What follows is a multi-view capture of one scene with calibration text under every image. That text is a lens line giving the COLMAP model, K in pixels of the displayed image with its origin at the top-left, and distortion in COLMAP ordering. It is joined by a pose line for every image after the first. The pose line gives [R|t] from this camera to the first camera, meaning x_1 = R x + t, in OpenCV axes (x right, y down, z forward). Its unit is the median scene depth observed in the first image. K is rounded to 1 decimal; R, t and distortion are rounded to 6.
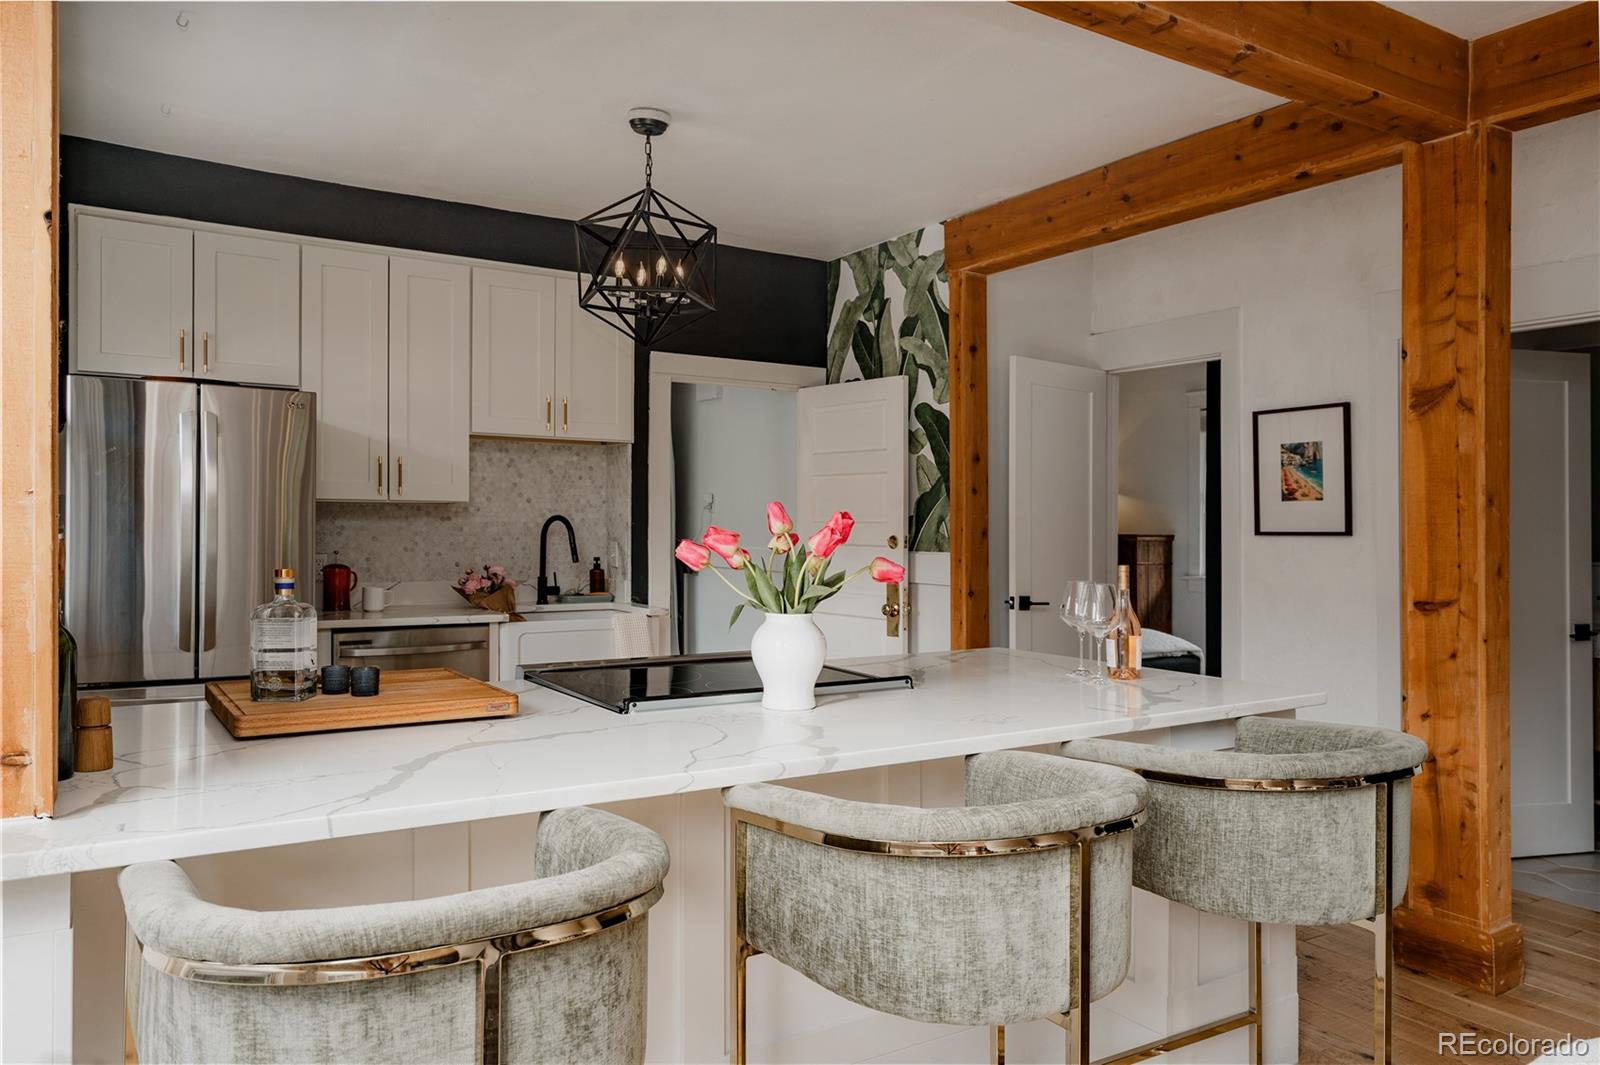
lens RADIAL K [[1158.3, 0, 799.2], [0, 1158.3, 533.5], [0, 0, 1]] dist [0.000058, 0.000022]
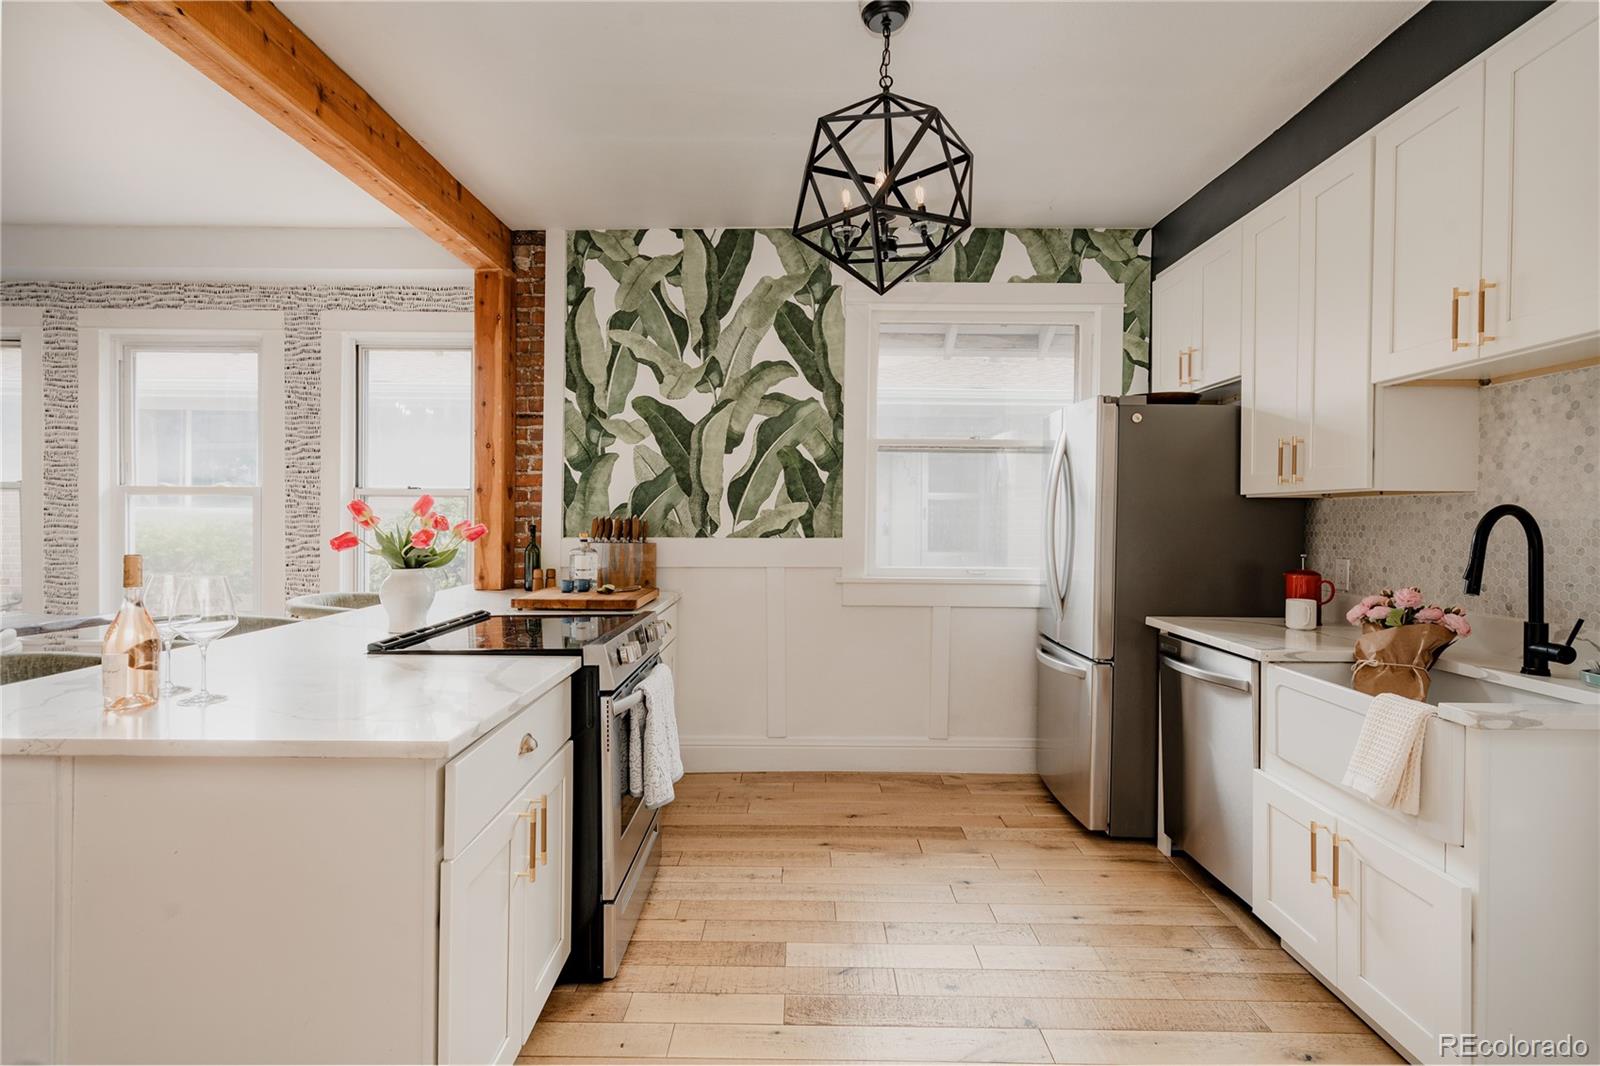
lens RADIAL K [[788.1, 0, 799.0], [0, 788.1, 523.7], [0, 0, 1]] dist [0.001225, 0.000070]
pose [[-0.542073, 0.003960, -0.840322, 0.260778], [0.000223, 0.999990, 0.004569, -0.009750], [0.840332, 0.002290, -0.542068, 0.905609]]
